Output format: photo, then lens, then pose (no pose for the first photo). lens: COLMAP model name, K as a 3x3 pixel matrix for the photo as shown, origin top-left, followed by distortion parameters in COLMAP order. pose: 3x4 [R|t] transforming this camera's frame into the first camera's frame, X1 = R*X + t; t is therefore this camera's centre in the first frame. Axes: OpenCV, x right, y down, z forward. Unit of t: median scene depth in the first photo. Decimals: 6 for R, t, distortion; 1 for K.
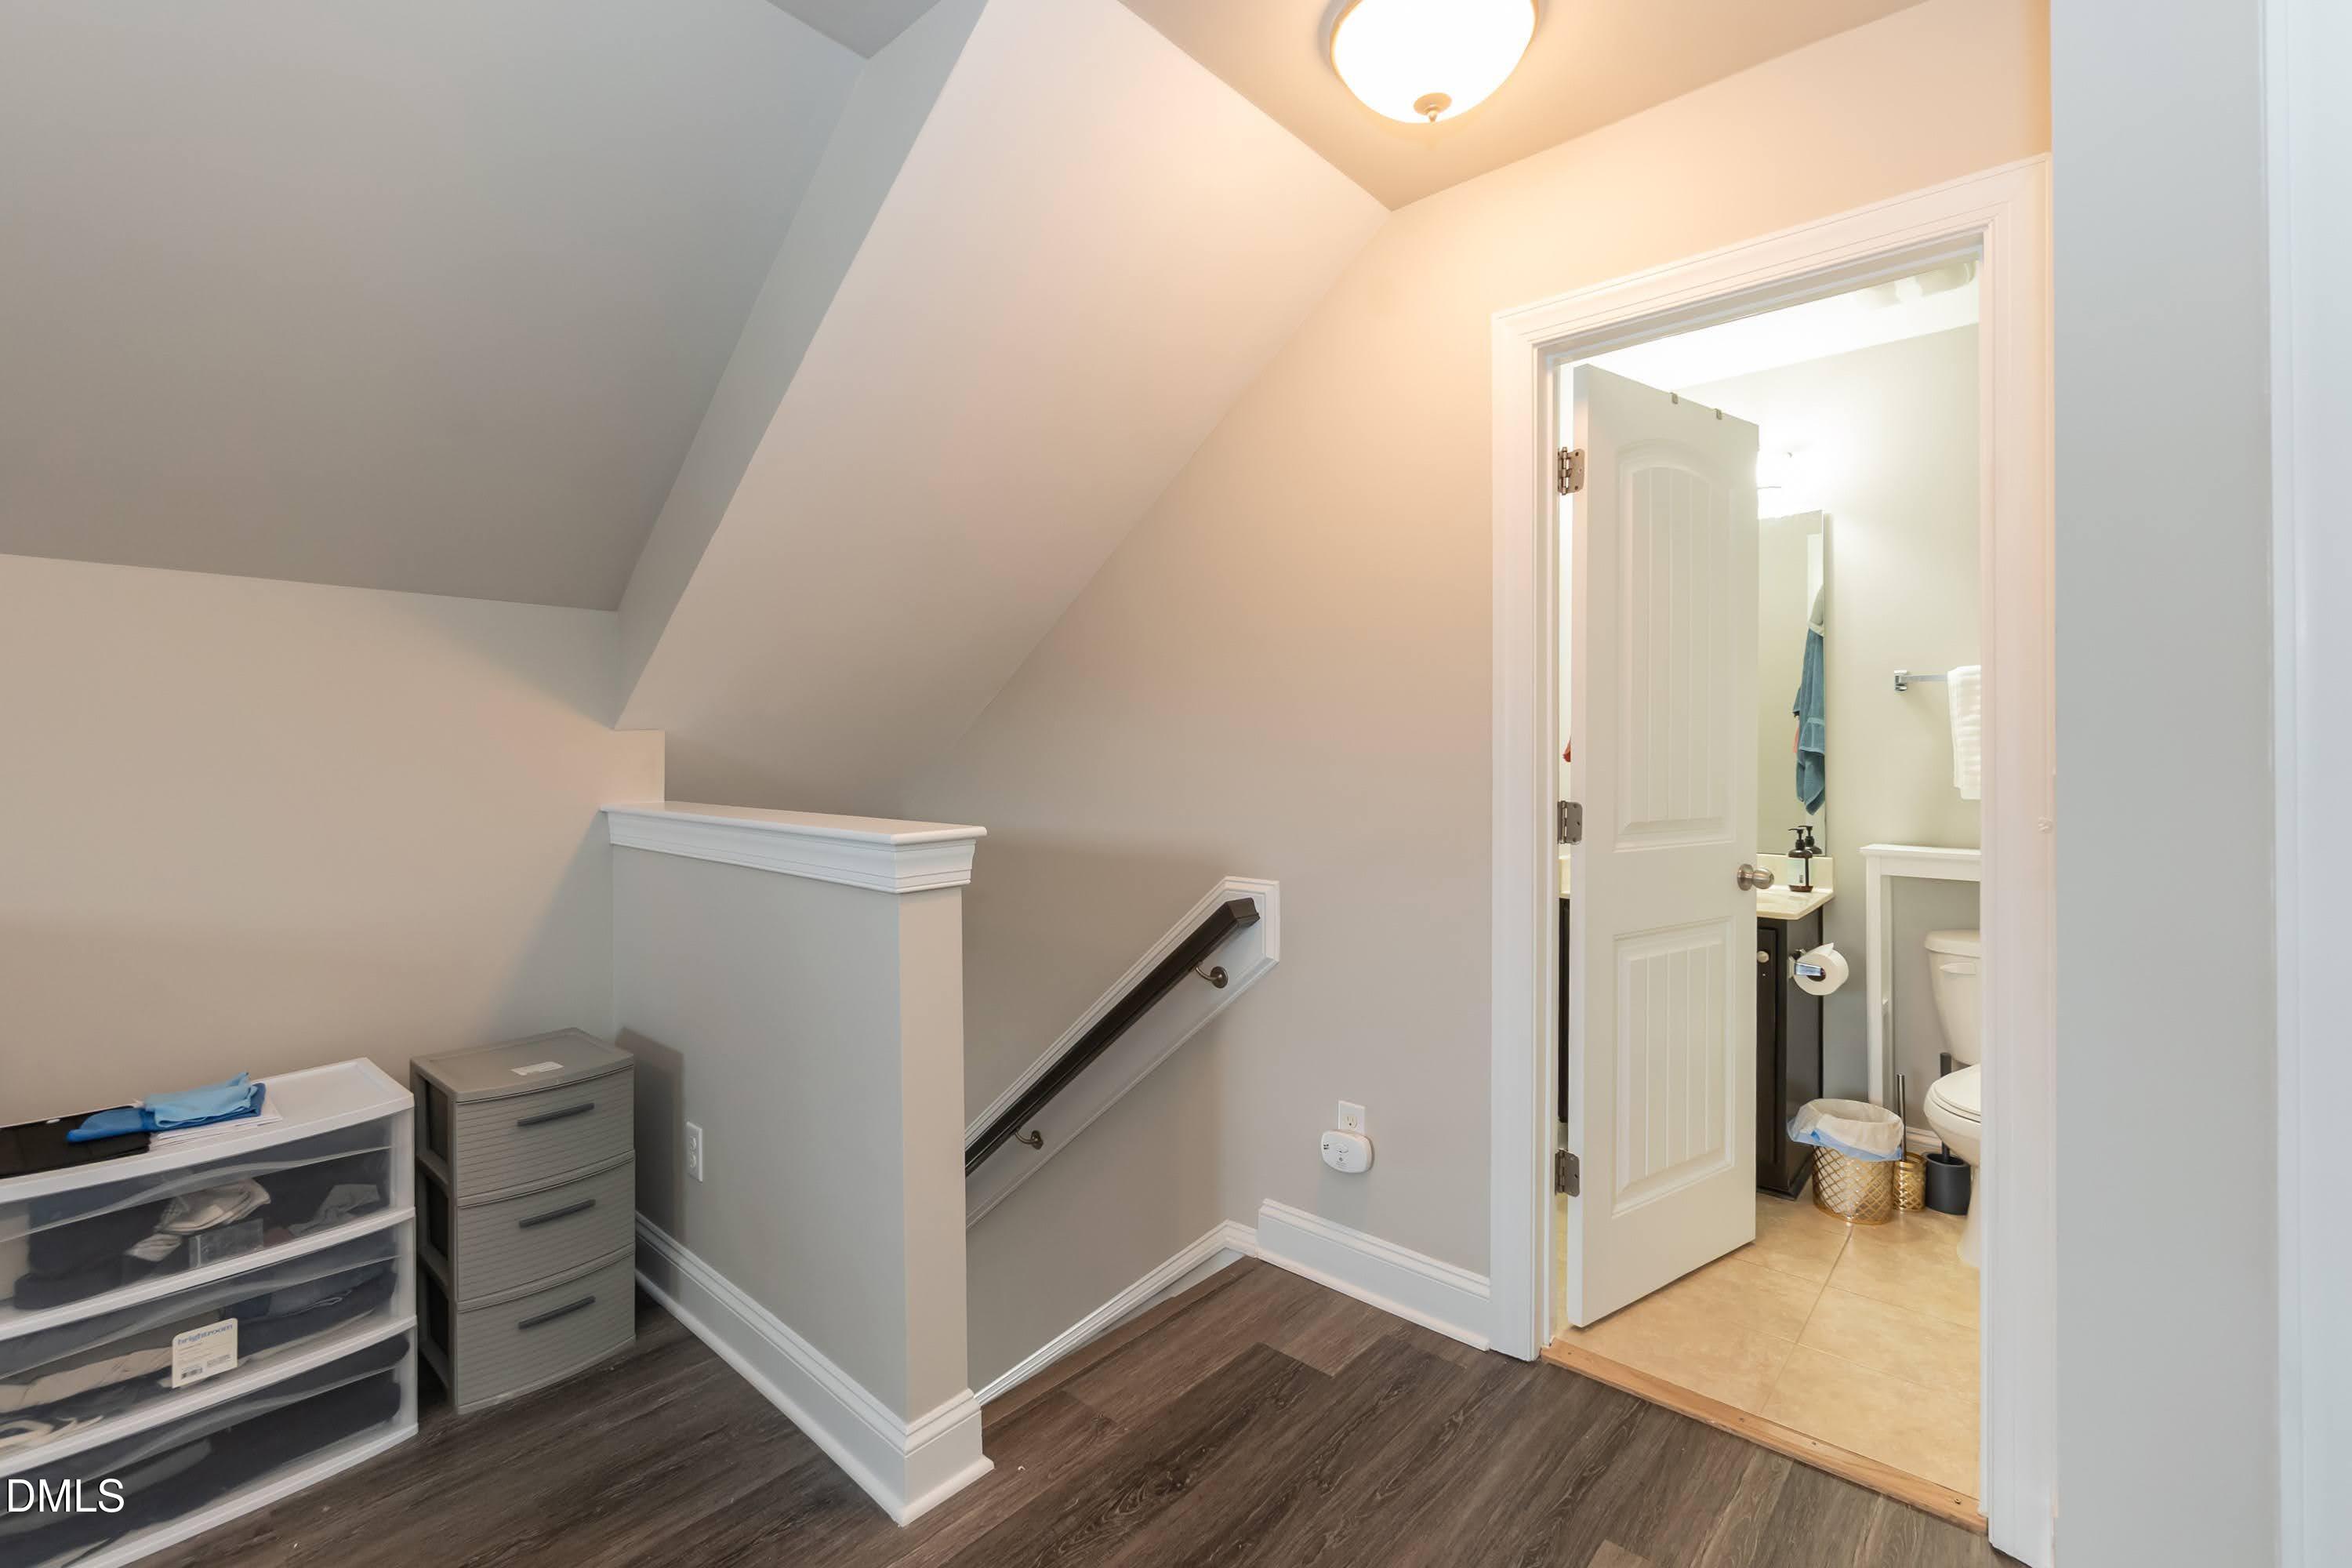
lens RADIAL K [[1043.2, 0, 1170.2], [0, 1043.2, 767.0], [0, 0, 1]] dist [-0.004397, 0.001194]
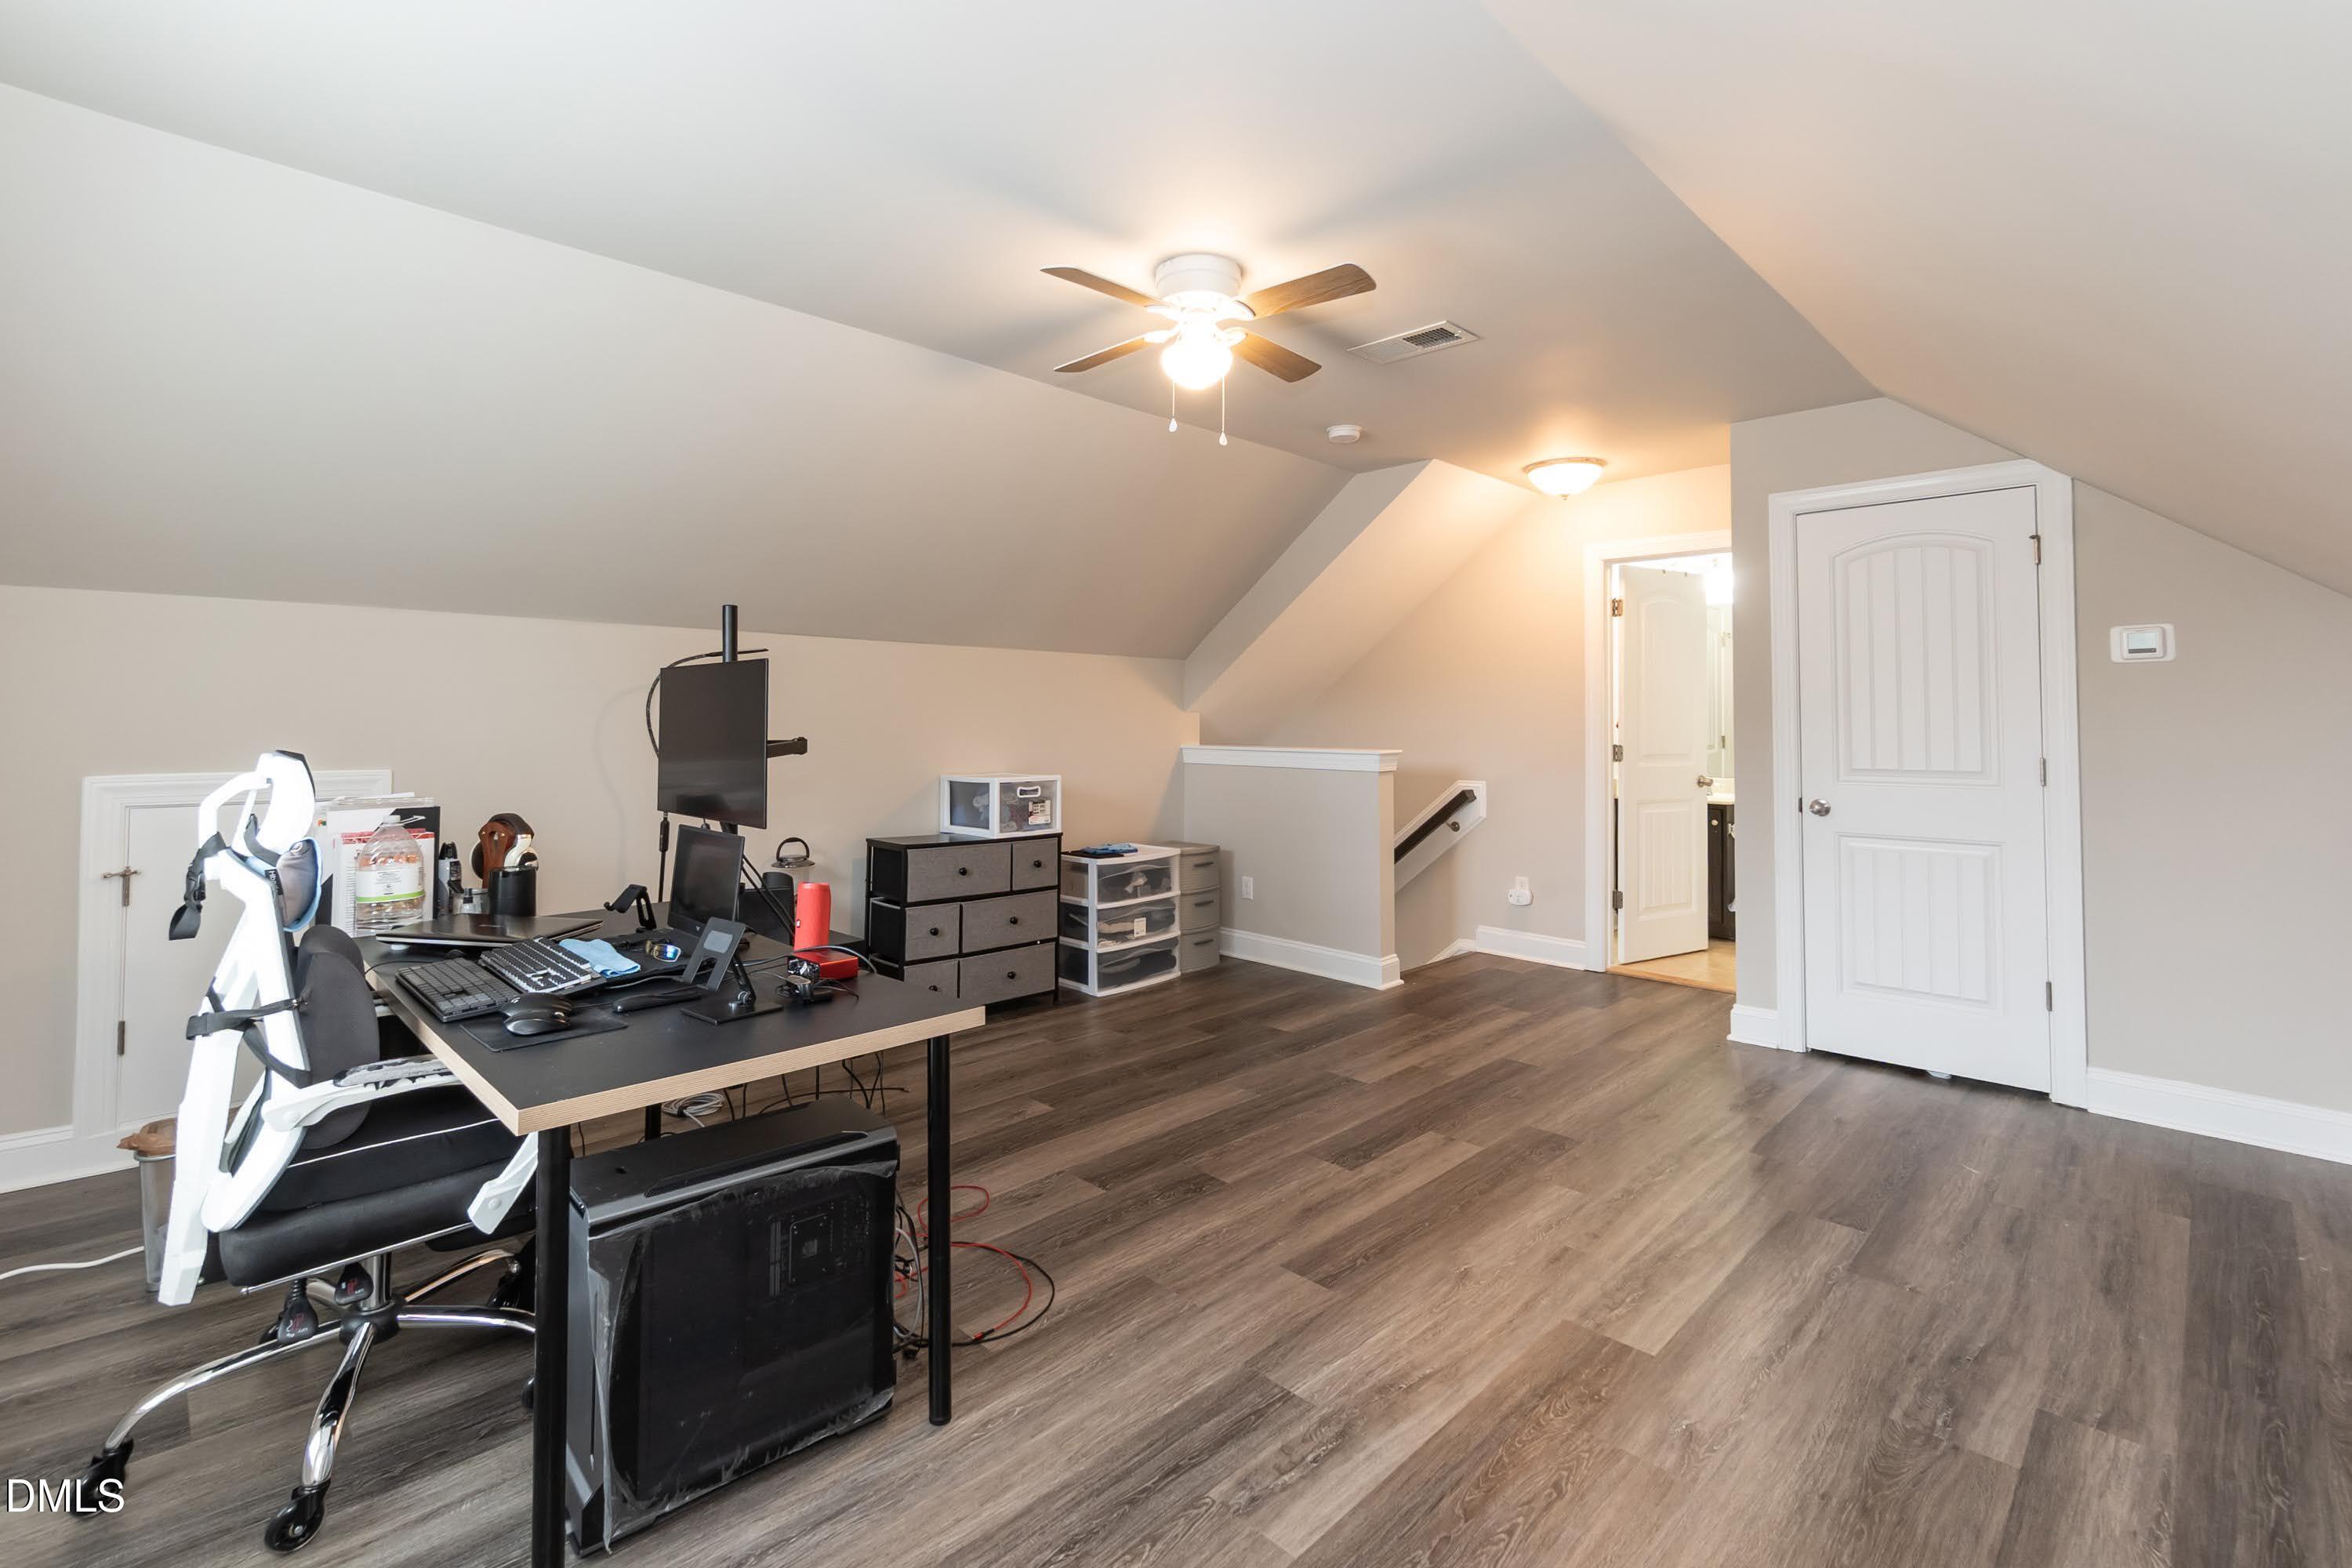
lens RADIAL K [[1043.2, 0, 1153.3], [0, 1043.2, 710.5], [0, 0, 1]] dist [-0.004397, 0.001194]
pose [[0.997993, 0.003663, -0.063216, -0.532188], [-0.005438, 0.999595, -0.027932, 0.027080], [0.063088, 0.028219, 0.997609, -1.460881]]
